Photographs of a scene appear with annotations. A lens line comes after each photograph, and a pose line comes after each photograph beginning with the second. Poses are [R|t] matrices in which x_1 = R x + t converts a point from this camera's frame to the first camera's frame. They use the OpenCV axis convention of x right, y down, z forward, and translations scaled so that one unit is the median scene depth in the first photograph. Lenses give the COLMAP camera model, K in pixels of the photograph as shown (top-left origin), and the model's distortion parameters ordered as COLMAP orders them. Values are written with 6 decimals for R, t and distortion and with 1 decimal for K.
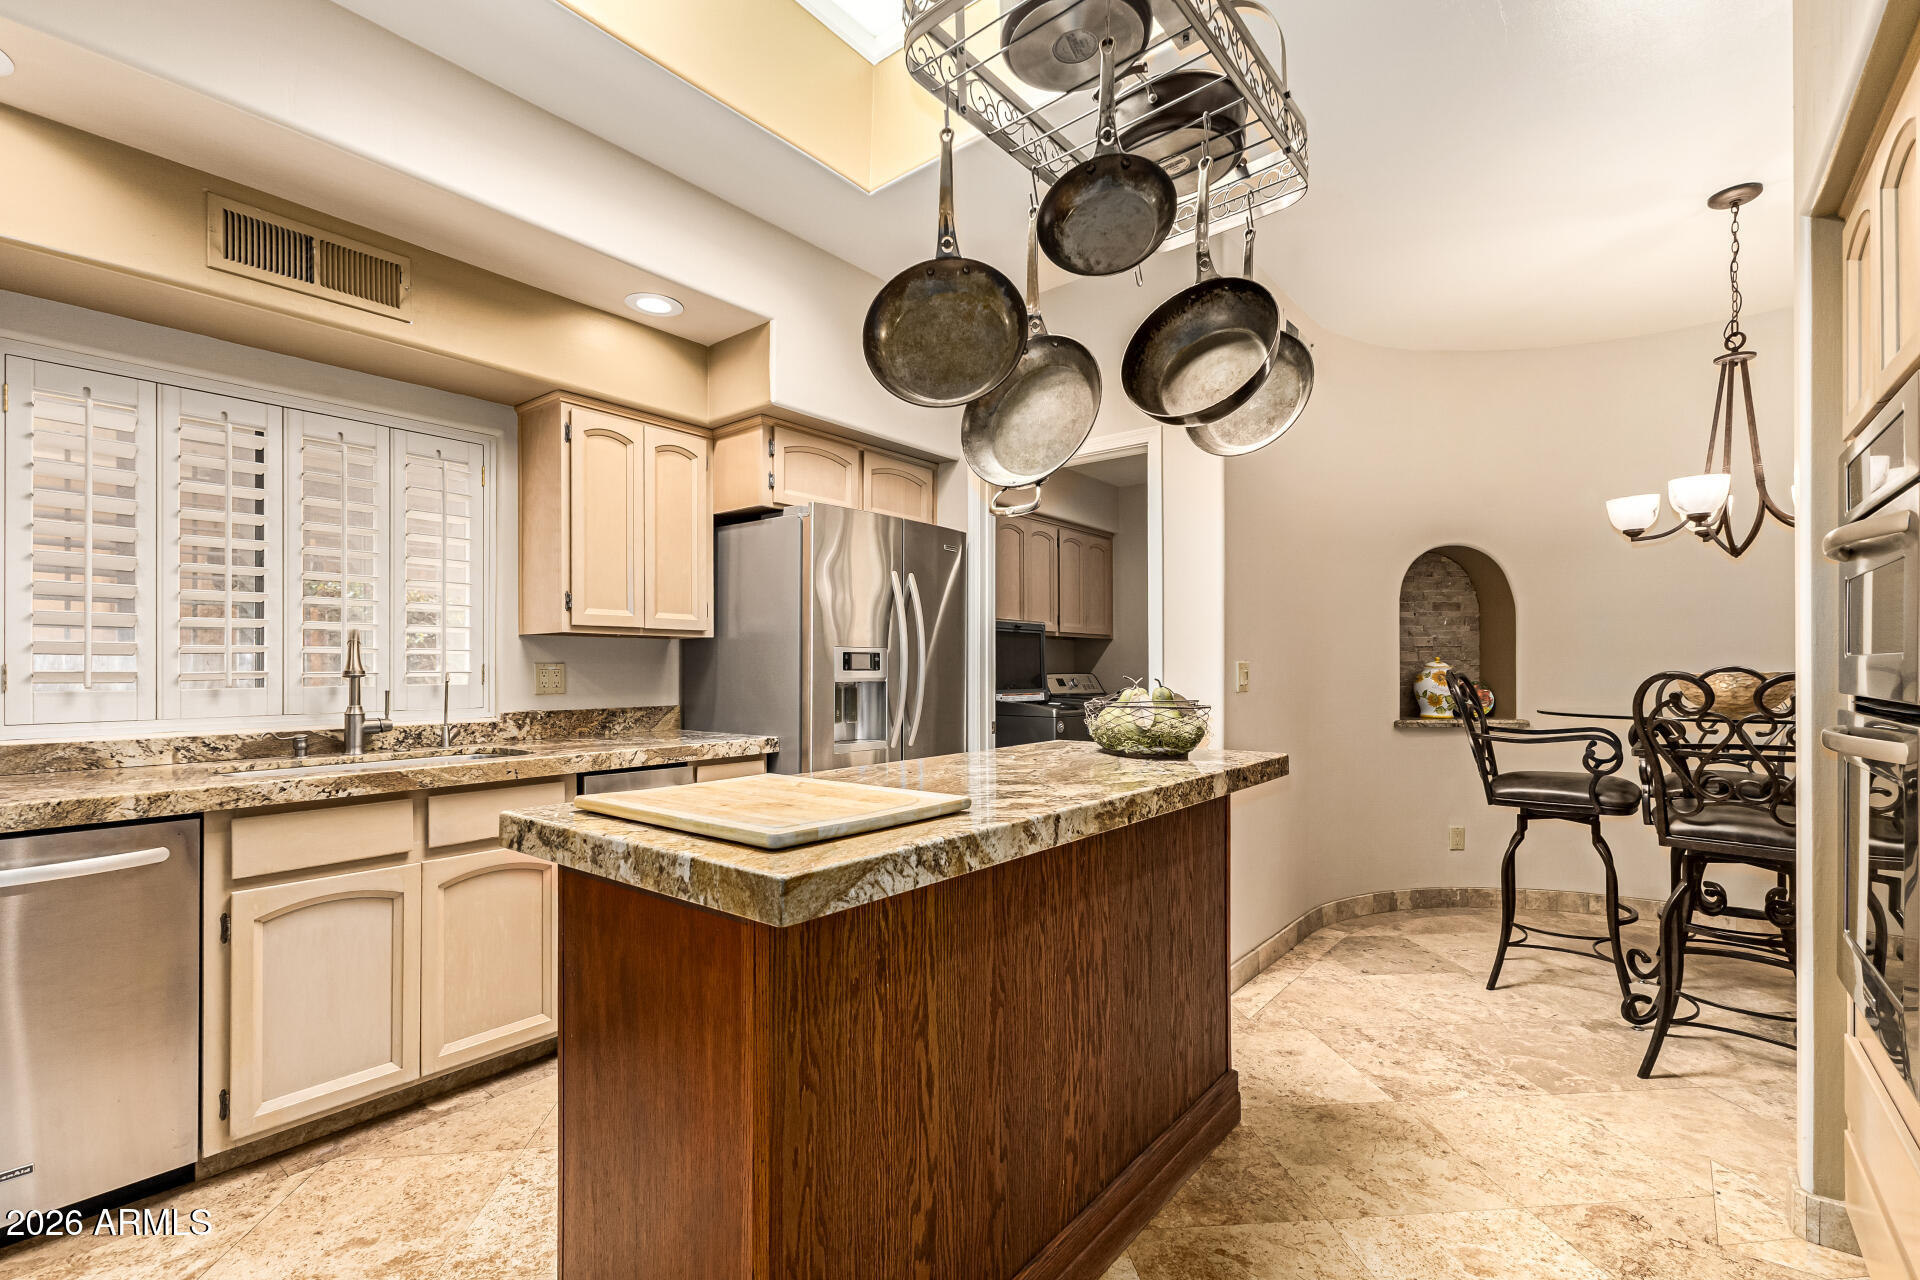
lens RADIAL K [[869.9, 0, 955.0], [0, 869.9, 661.5], [0, 0, 1]] dist [-0.000546, -0.001274]
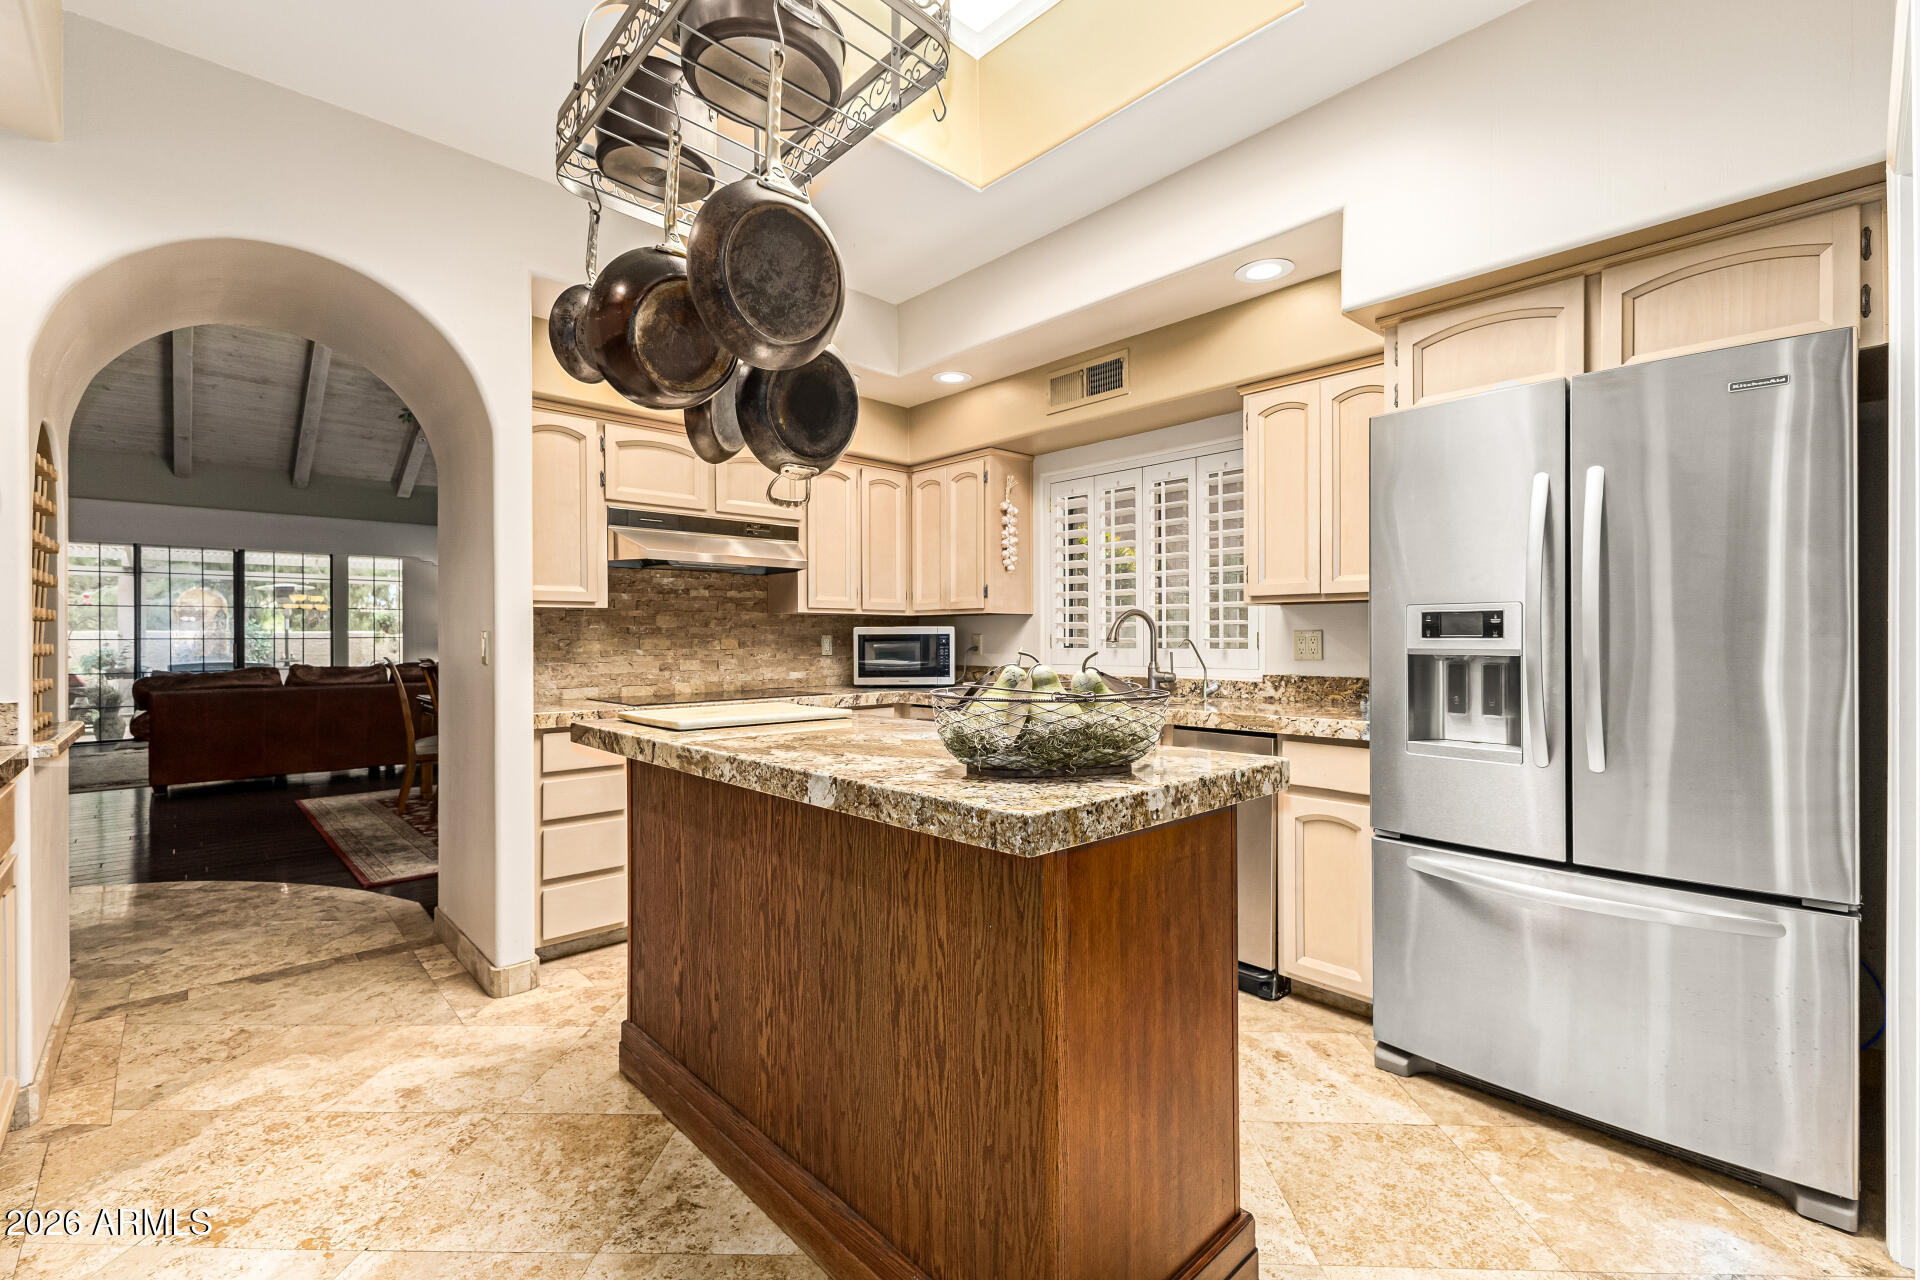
lens RADIAL K [[818.8, 0, 954.8], [0, 818.8, 639.3], [0, 0, 1]] dist [0.001337, -0.000196]
pose [[-0.142921, 0.002877, -0.989730, 0.643344], [0.010726, 0.999942, 0.001358, 0.006979], [0.989676, -0.010421, -0.142944, 0.793182]]
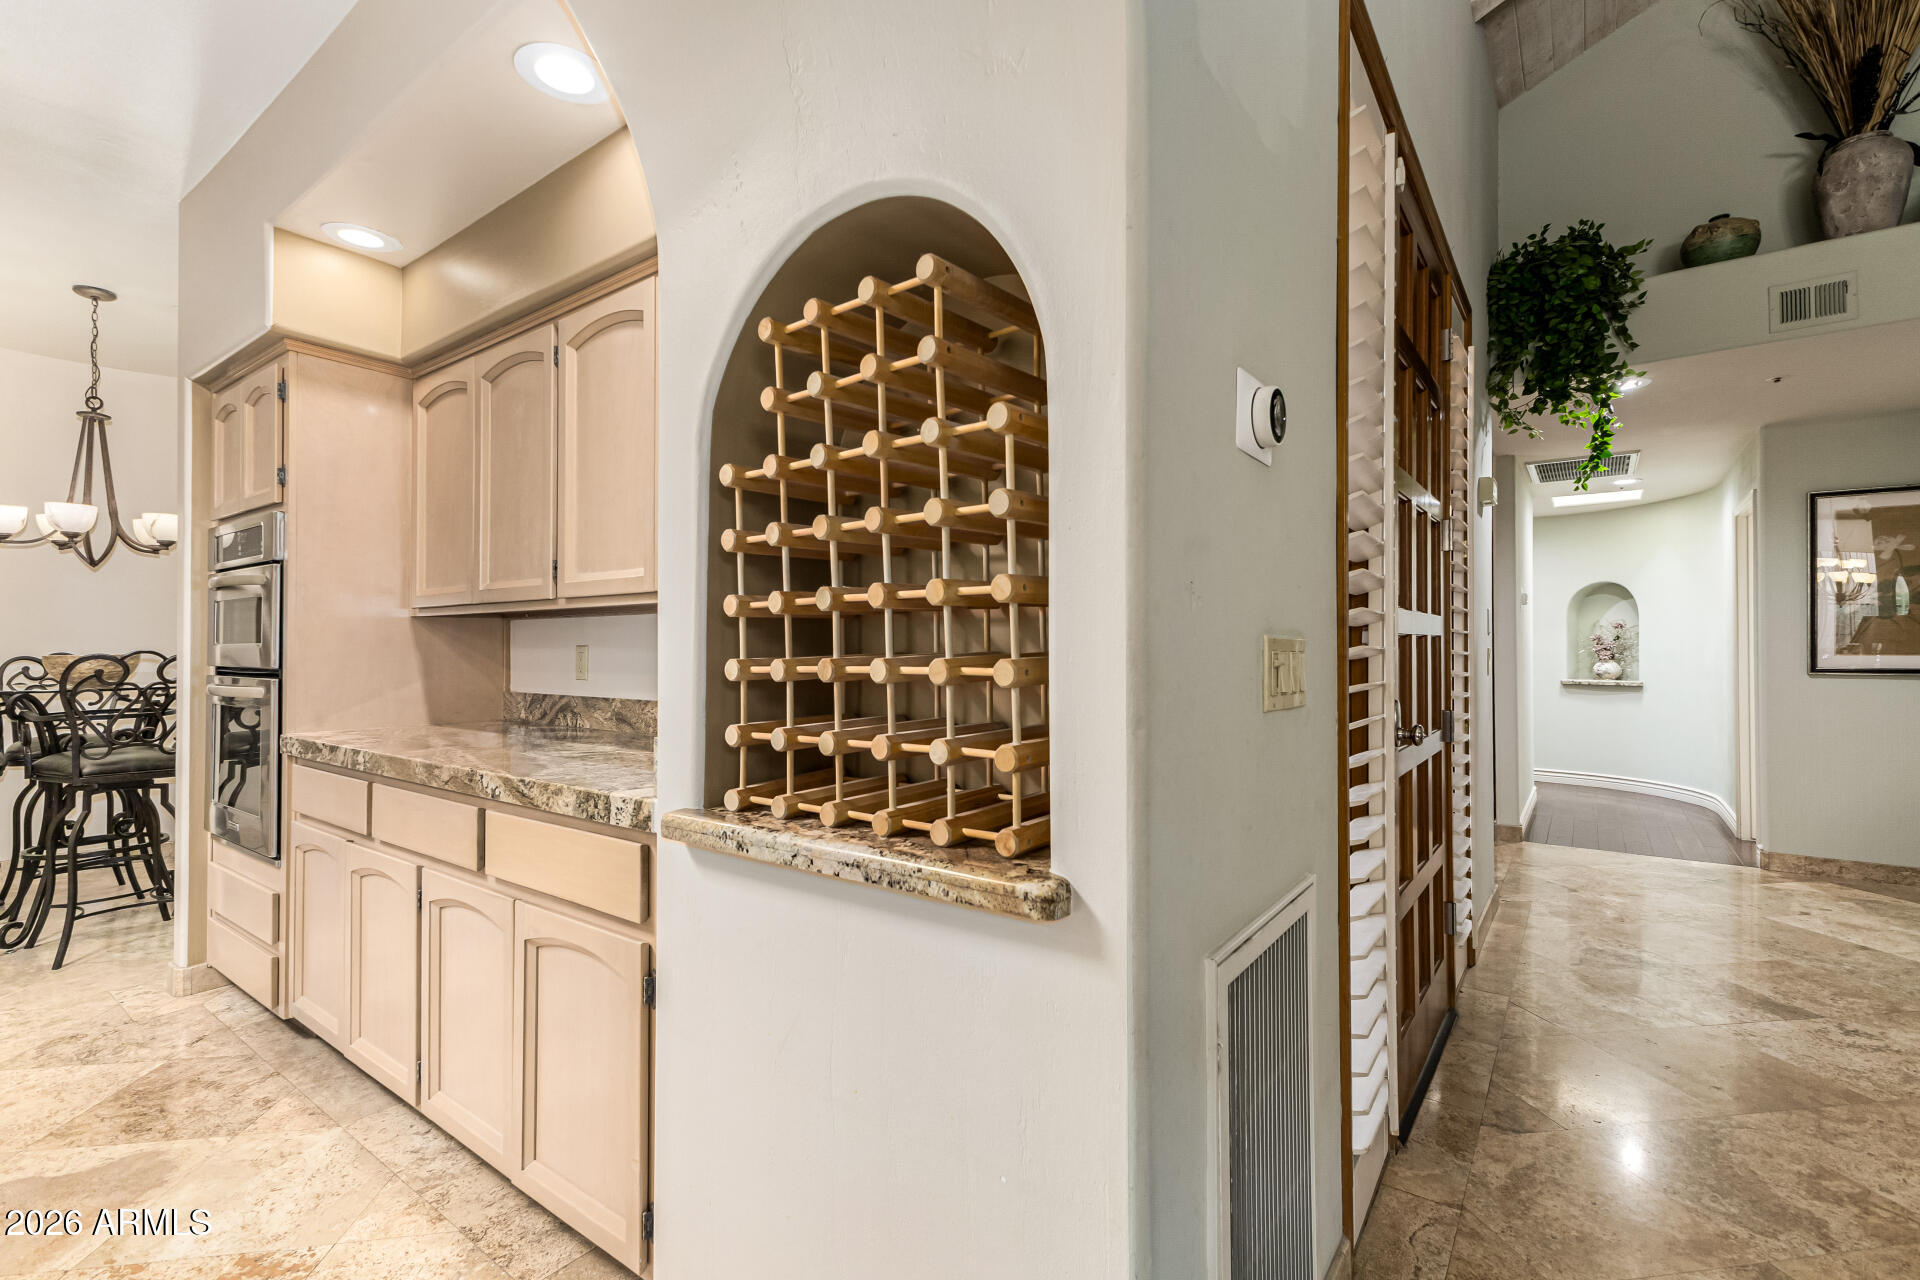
lens RADIAL K [[860.7, 0, 960.0], [0, 860.7, 640.0], [0, 0, 1]] dist [-0.000417, -0.000347]
pose [[-0.037453, 0.006259, 0.999279, -0.454858], [-0.001484, 0.999979, -0.006319, -0.002638], [-0.999297, -0.001720, -0.037443, -0.266206]]
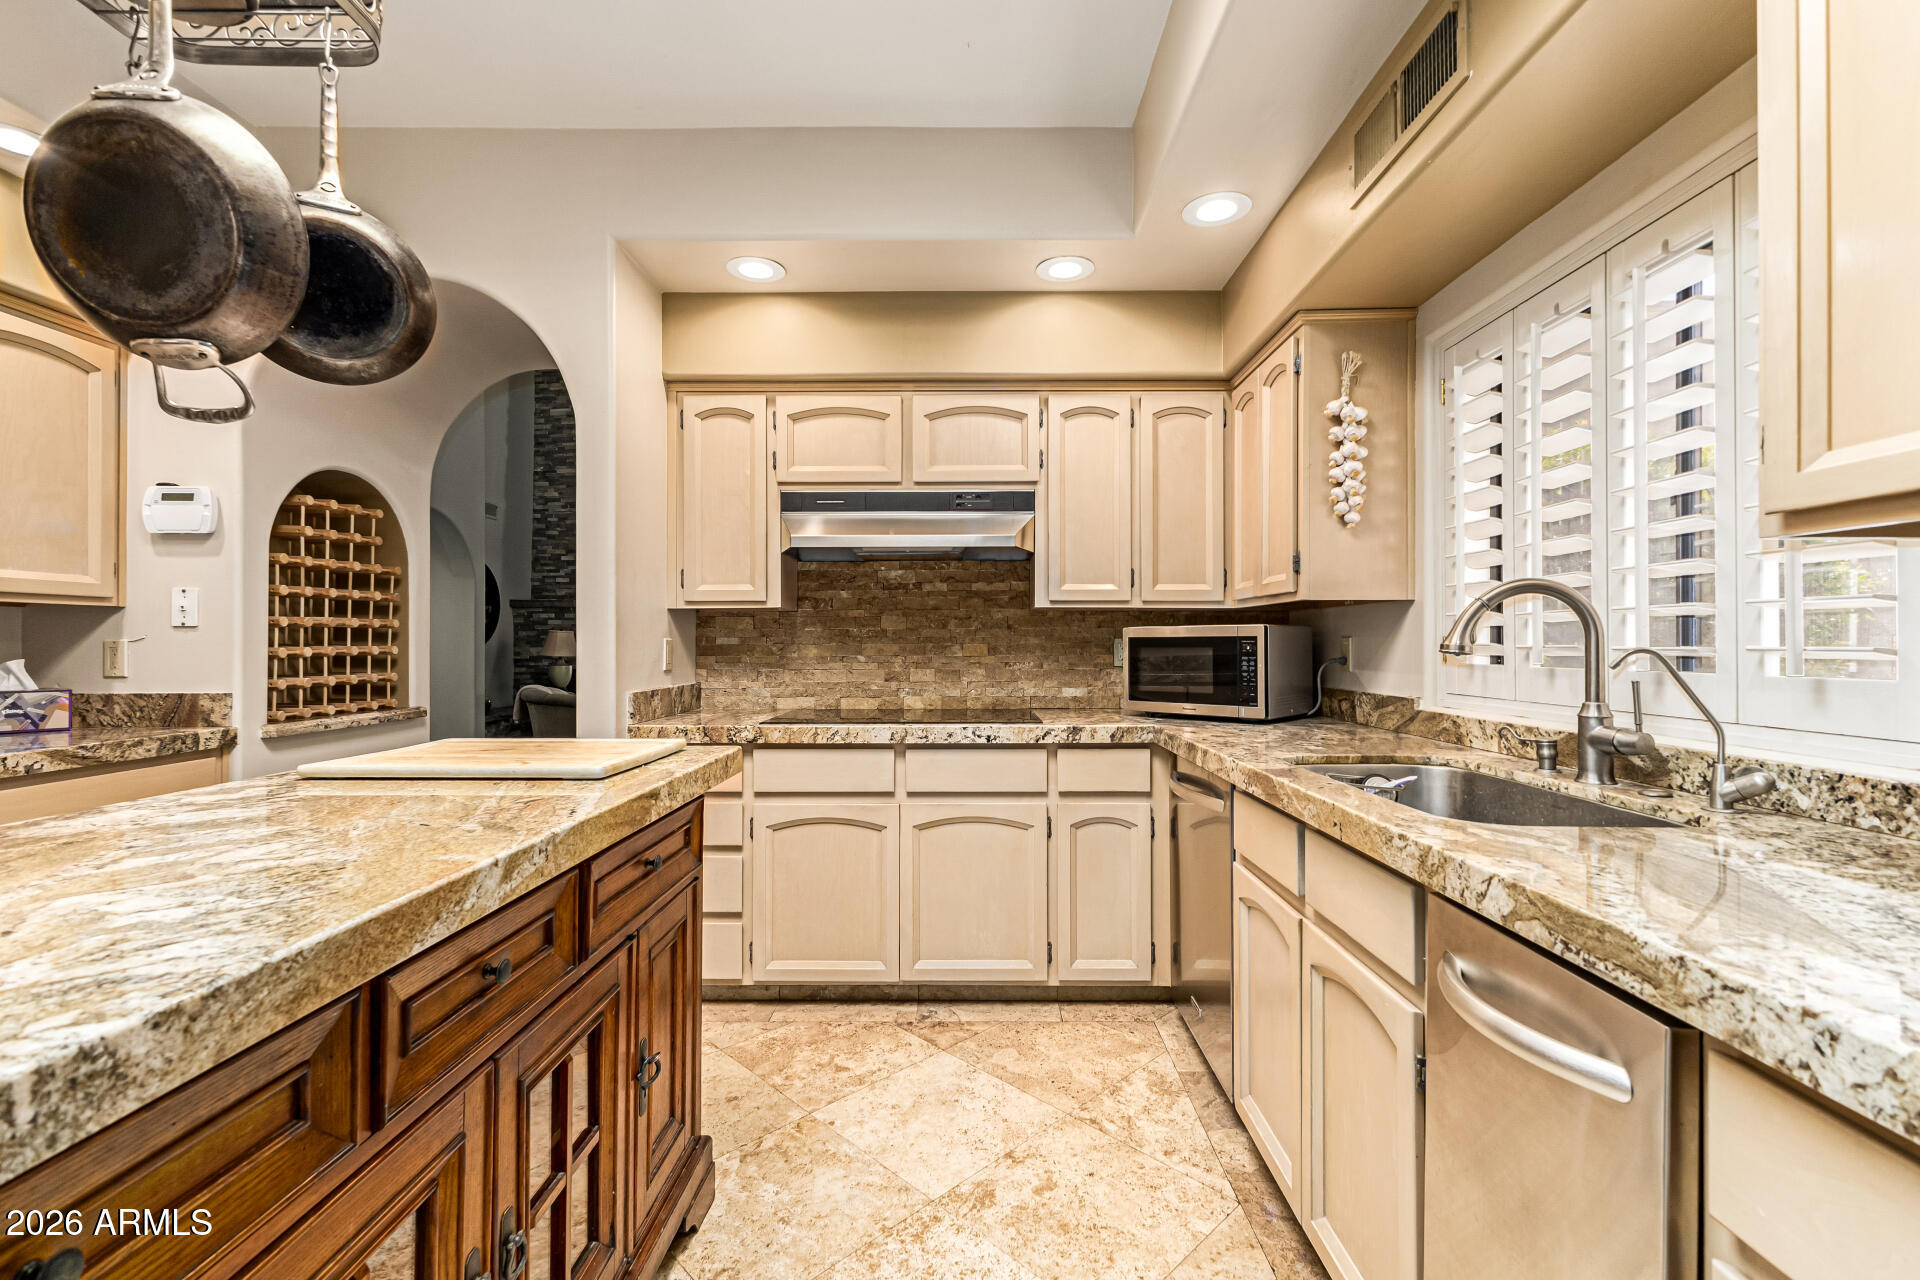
lens RADIAL K [[818.8, 0, 954.8], [0, 818.8, 639.3], [0, 0, 1]] dist [0.001337, -0.000196]
pose [[-0.785058, -0.001647, -0.619419, 0.008697], [0.005530, 0.999938, -0.009668, 0.009207], [0.619397, -0.011016, -0.785001, 1.072177]]
